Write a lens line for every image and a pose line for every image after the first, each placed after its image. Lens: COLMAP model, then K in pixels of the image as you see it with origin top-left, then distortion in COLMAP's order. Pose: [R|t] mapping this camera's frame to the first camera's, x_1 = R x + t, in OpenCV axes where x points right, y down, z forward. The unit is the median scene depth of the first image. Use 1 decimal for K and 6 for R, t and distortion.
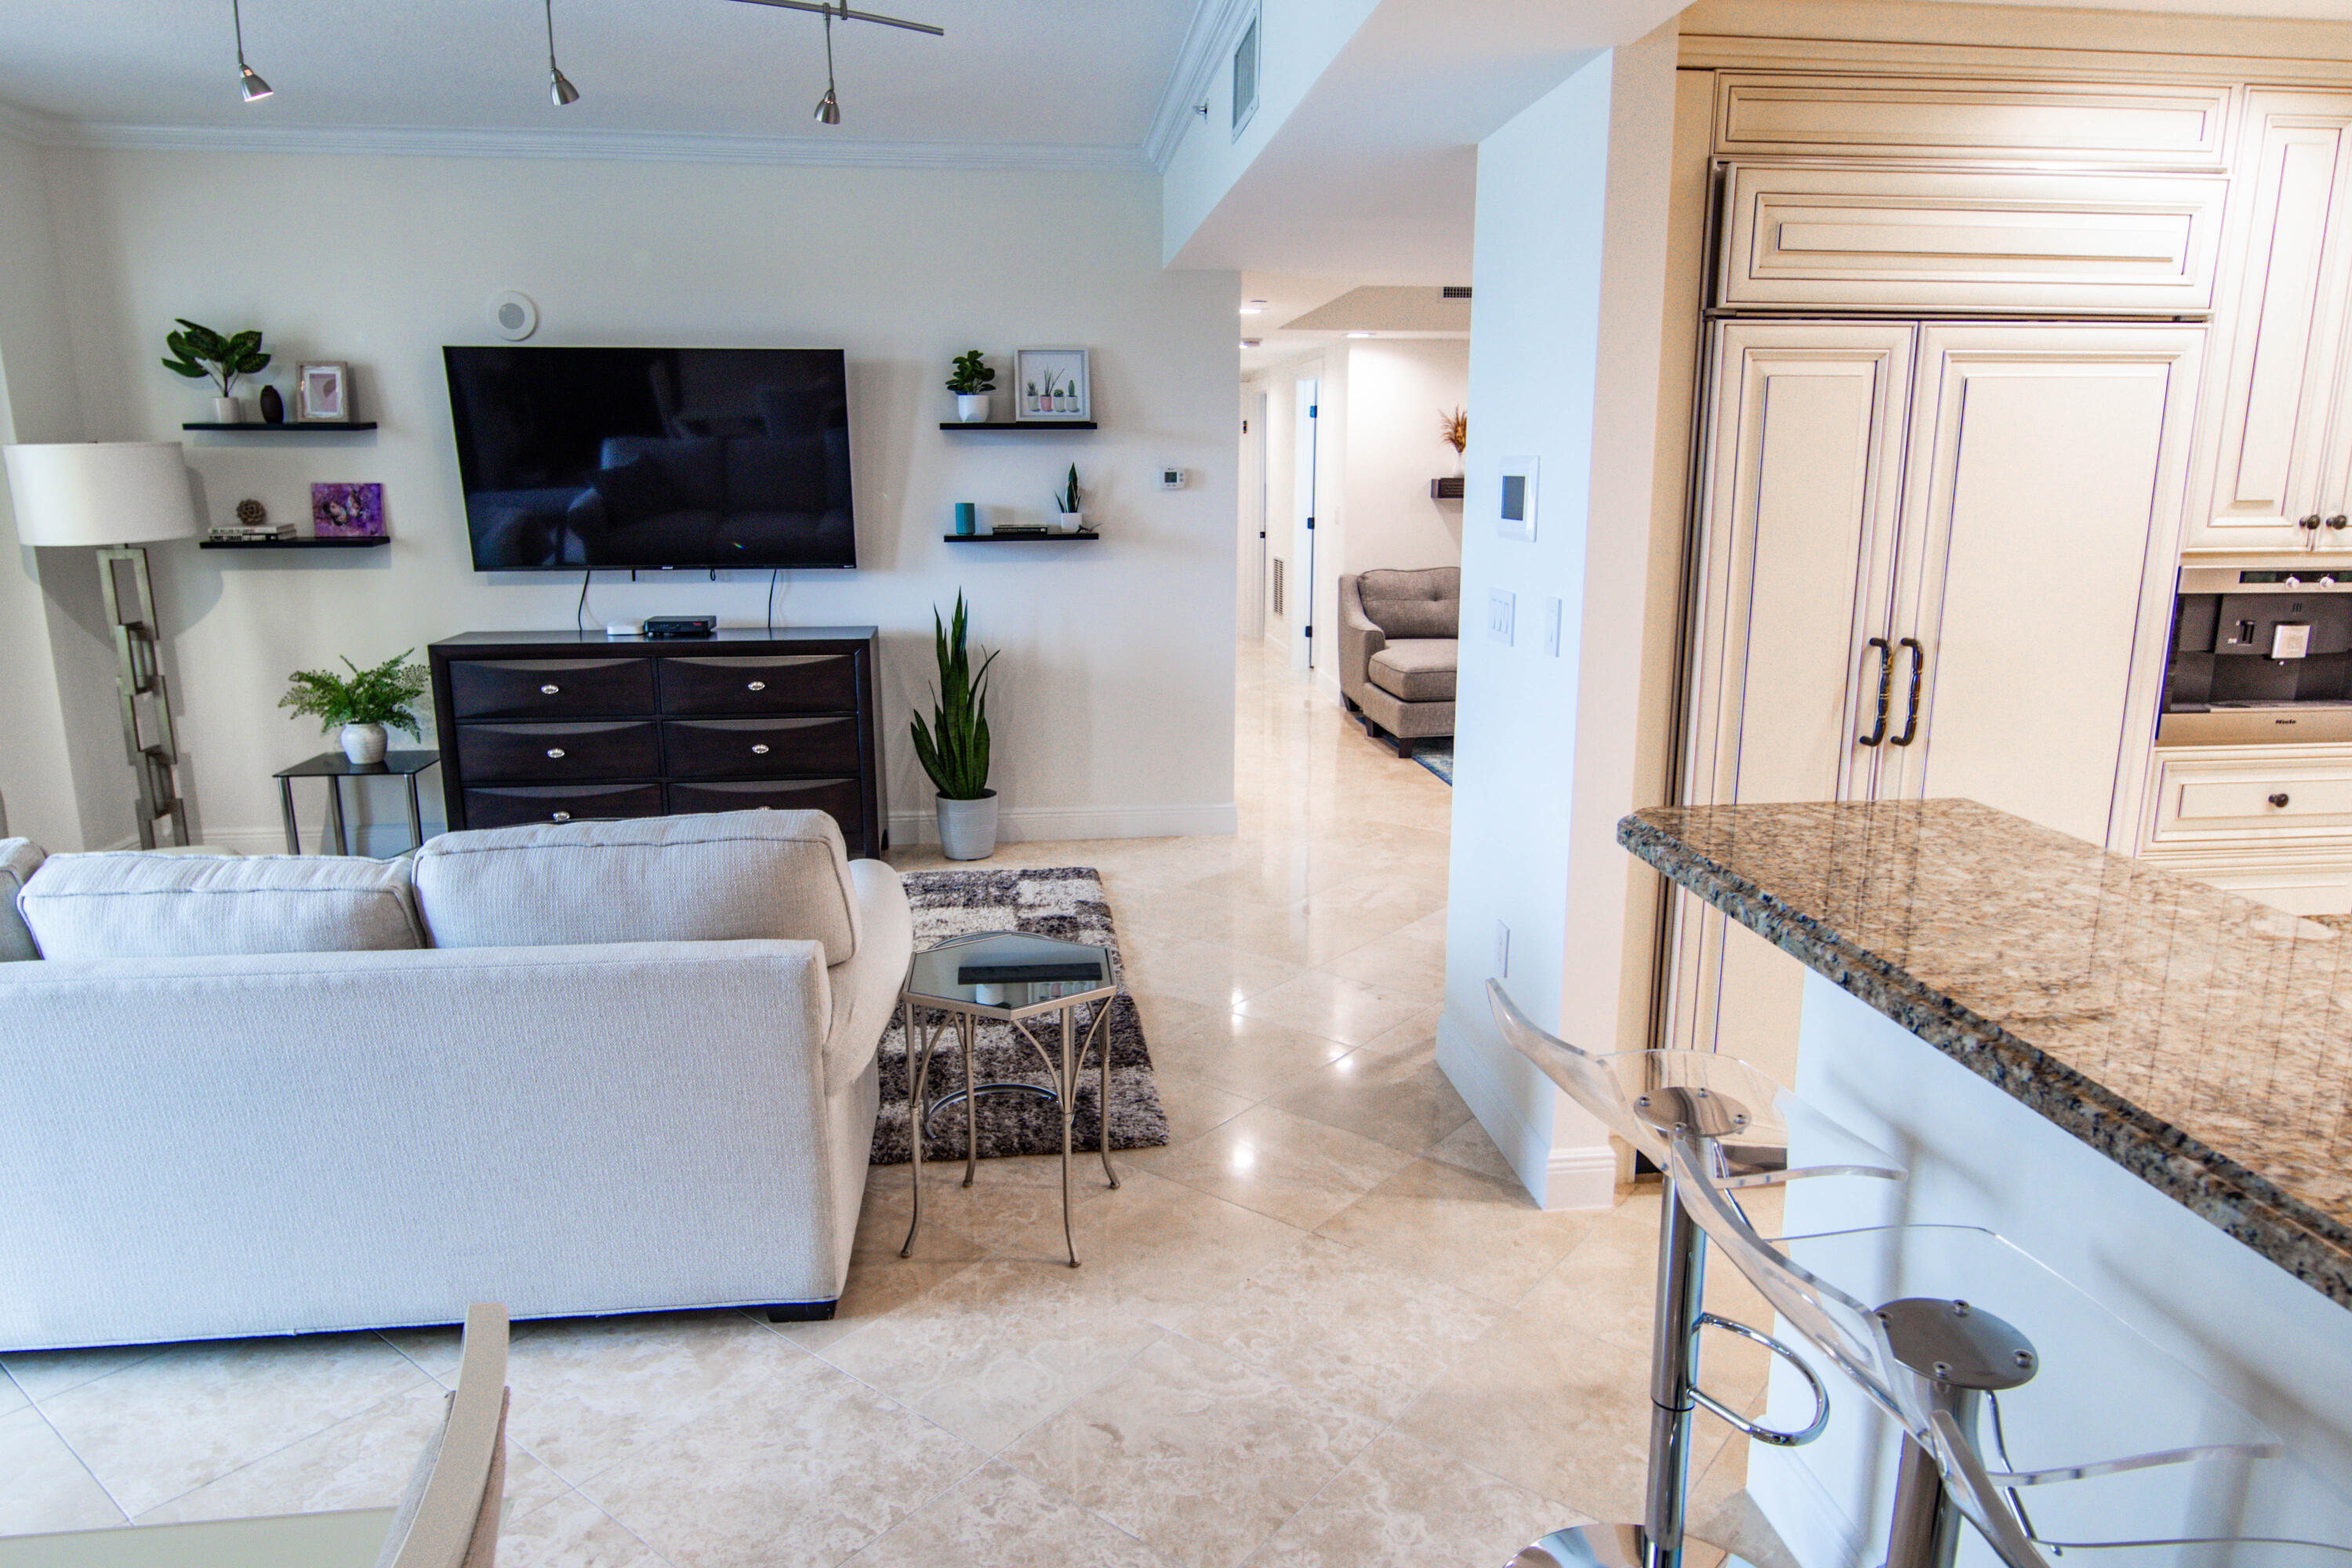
lens RADIAL K [[1496.1, 0, 1188.9], [0, 1496.1, 793.8], [0, 0, 1]] dist [-0.007938, 0.005546]
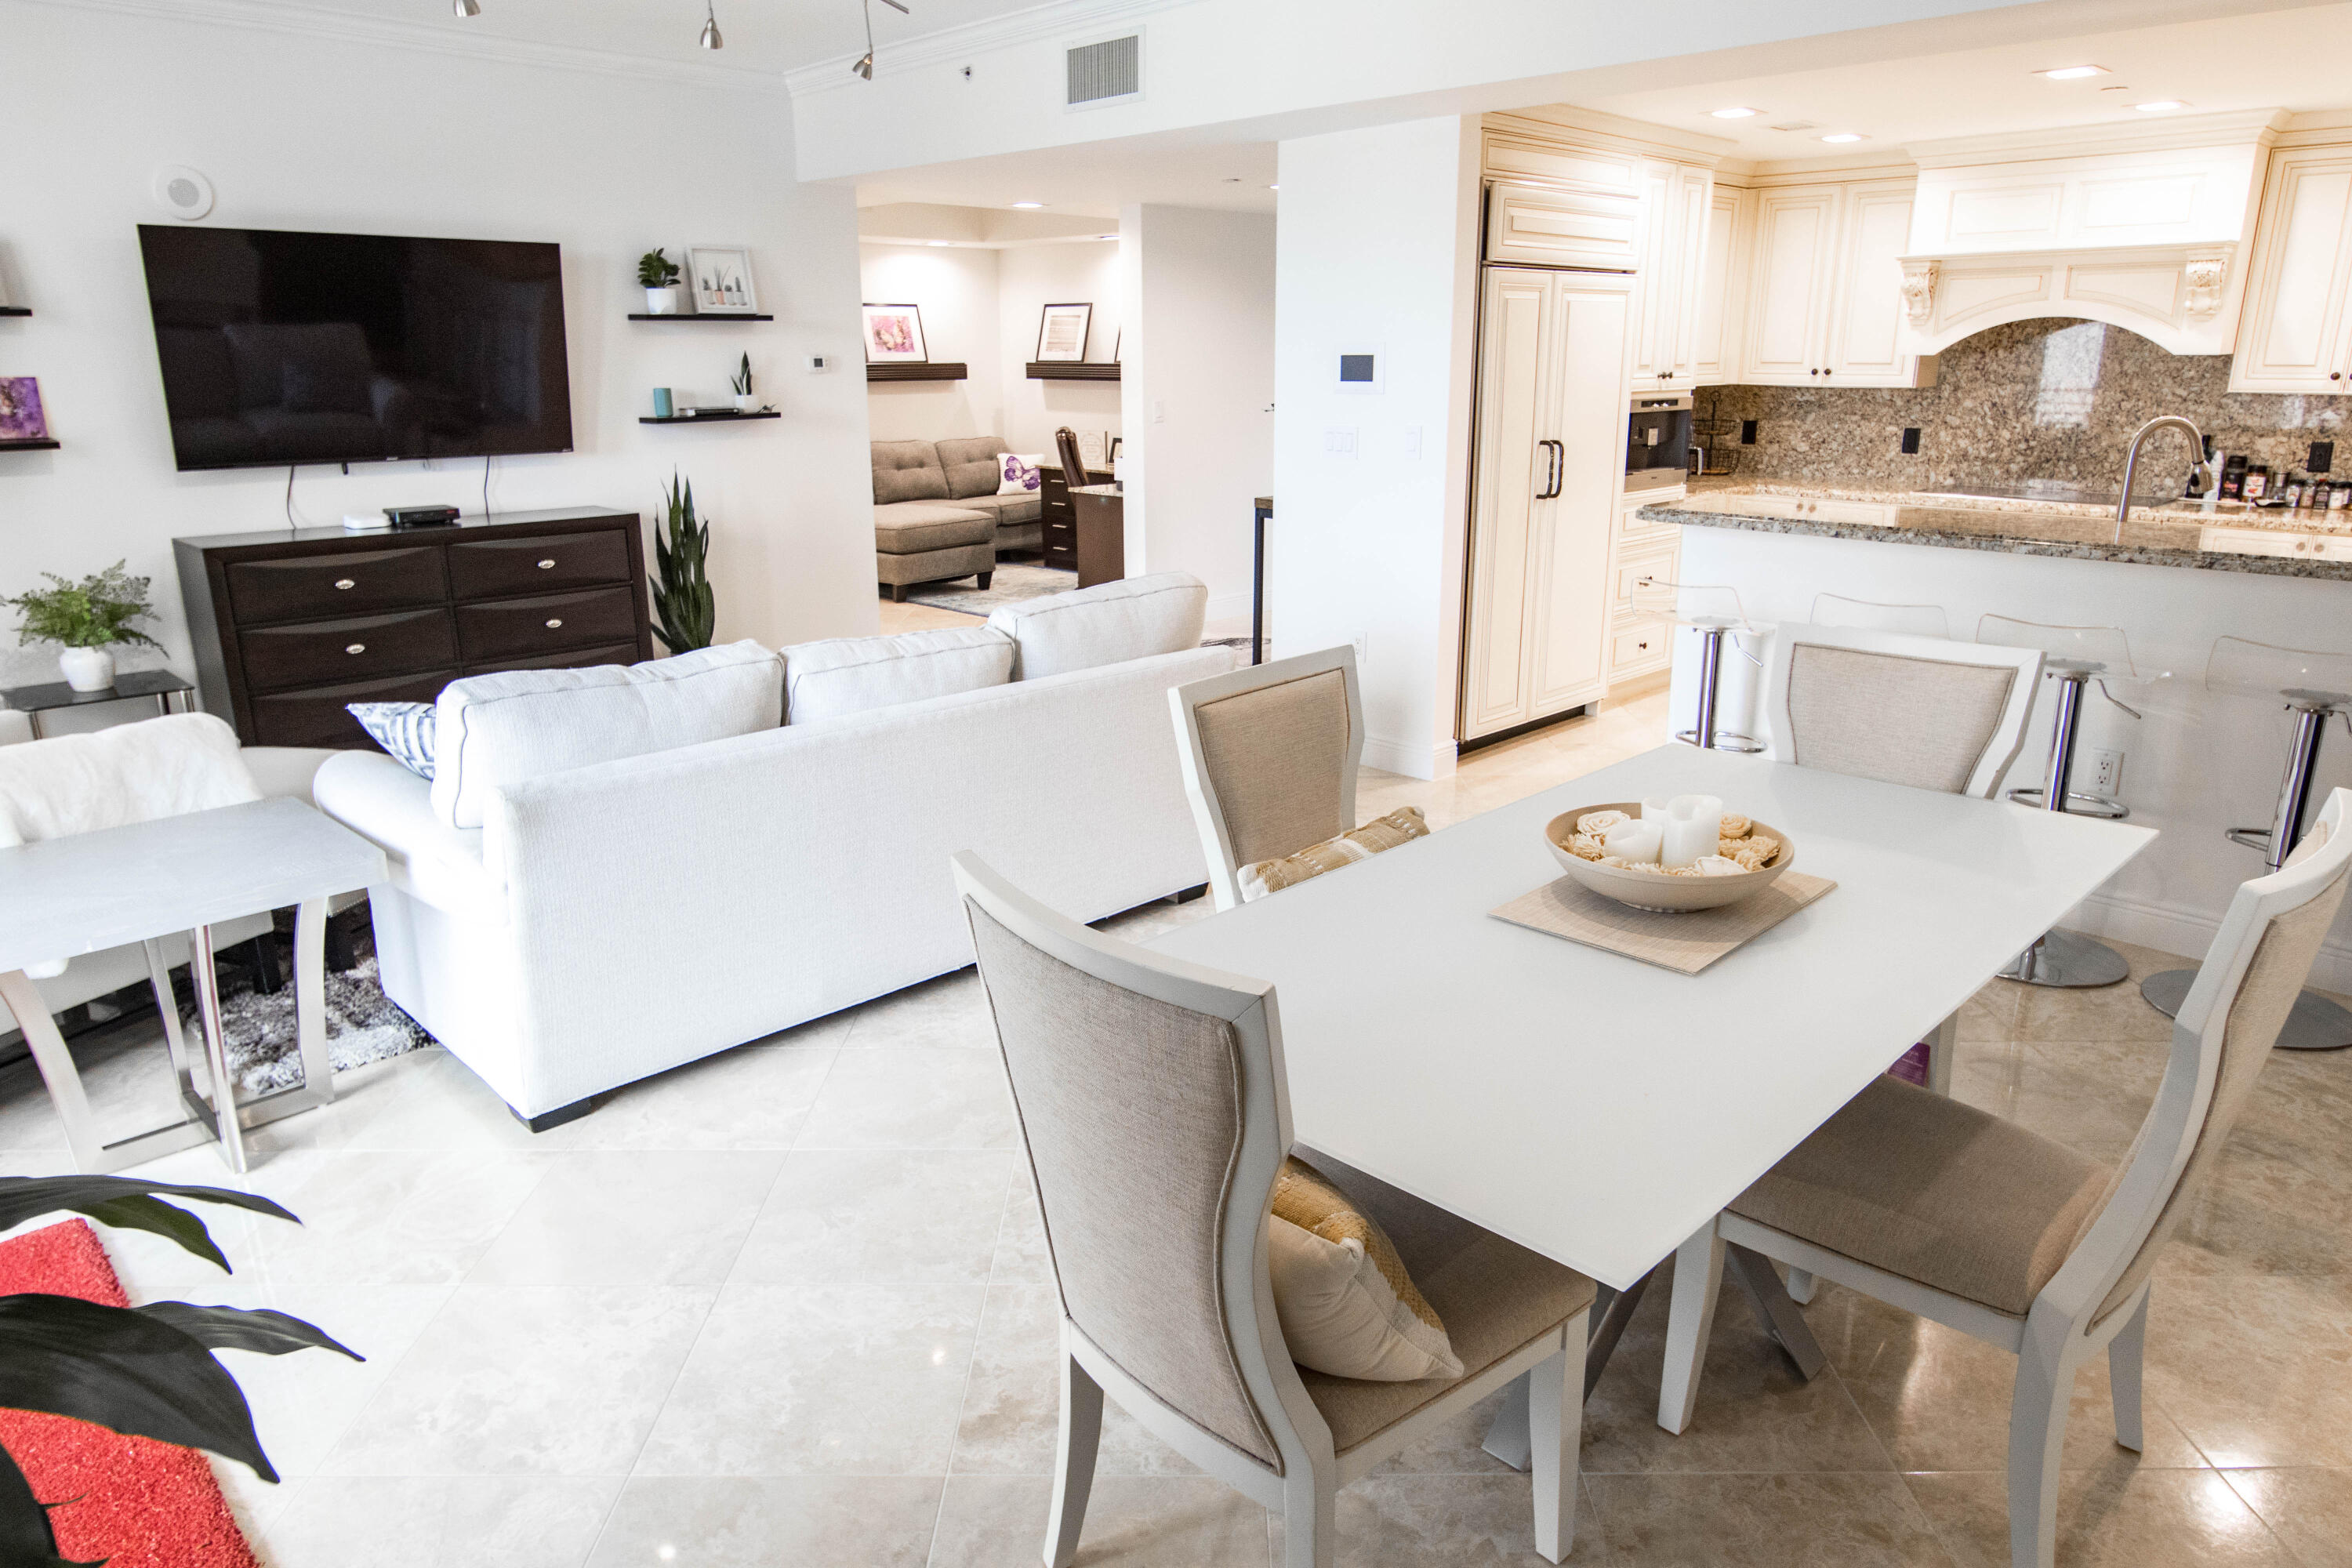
lens RADIAL K [[1496.1, 0, 1188.9], [0, 1496.1, 789.4], [0, 0, 1]] dist [-0.007938, 0.005546]
pose [[0.784713, -0.177969, 0.593762, -1.056677], [0.138418, 0.984020, 0.112009, 0.054389], [-0.604207, -0.005708, 0.796807, -0.228674]]
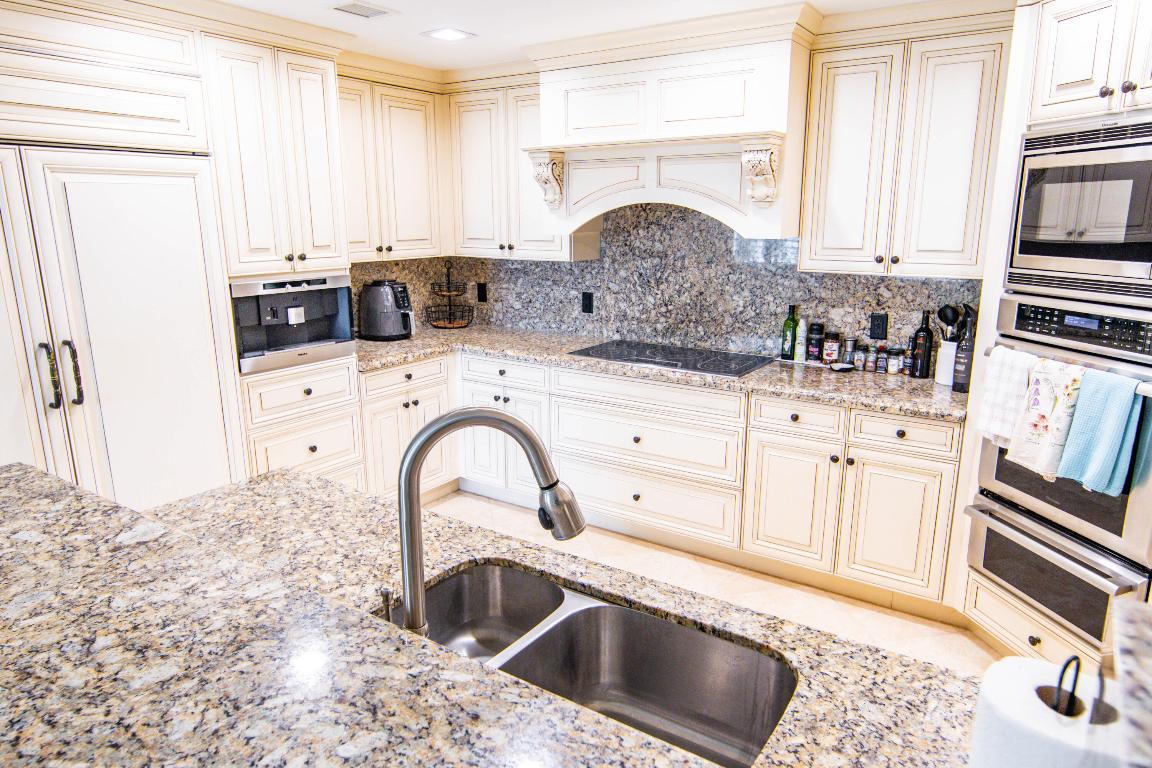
lens RADIAL K [[732.8, 0, 581.7], [0, 732.8, 387.2], [0, 0, 1]] dist [-0.007938, 0.005546]
pose [[0.649542, -0.175074, 0.739895, 0.239209], [0.165135, 0.982384, 0.087482, -0.029230], [-0.742176, 0.065359, 0.667010, 0.044286]]
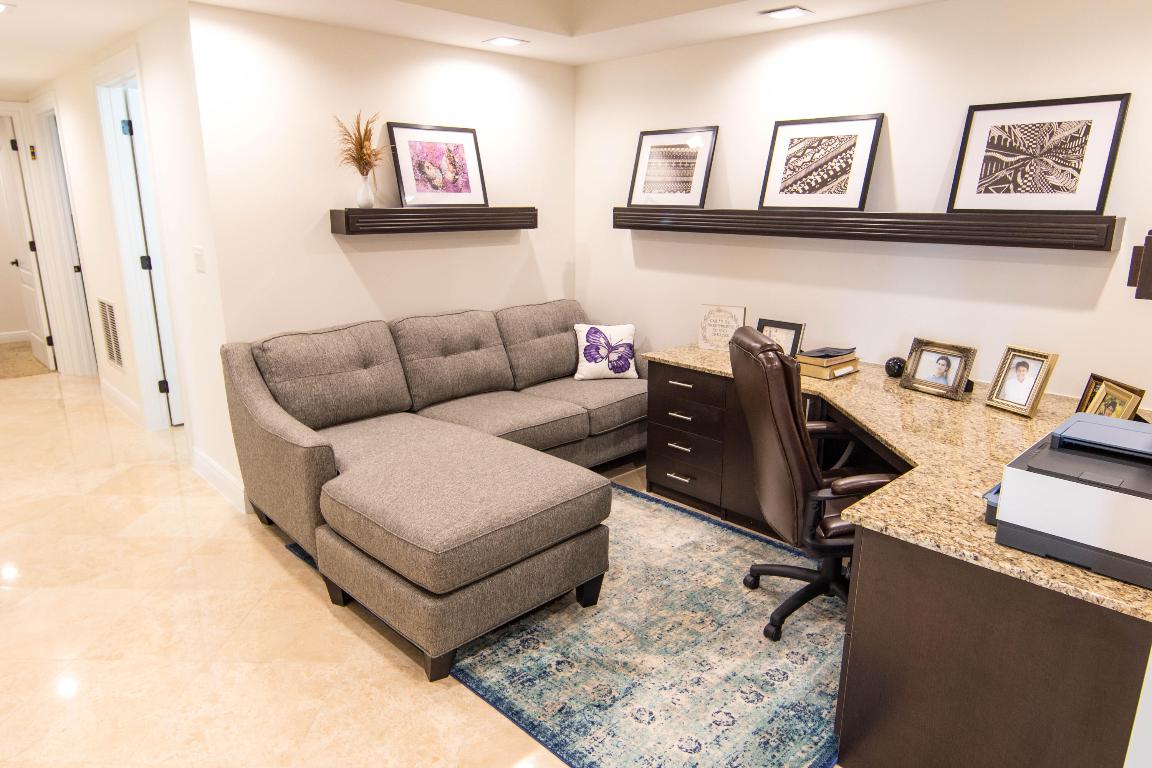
lens RADIAL K [[732.8, 0, 580.7], [0, 732.8, 385.7], [0, 0, 1]] dist [-0.007938, 0.005546]
pose [[0.796011, -0.147779, 0.586965, 0.087493], [0.129306, 0.988869, 0.073608, -0.399231], [-0.591309, 0.017305, 0.806259, 1.877424]]
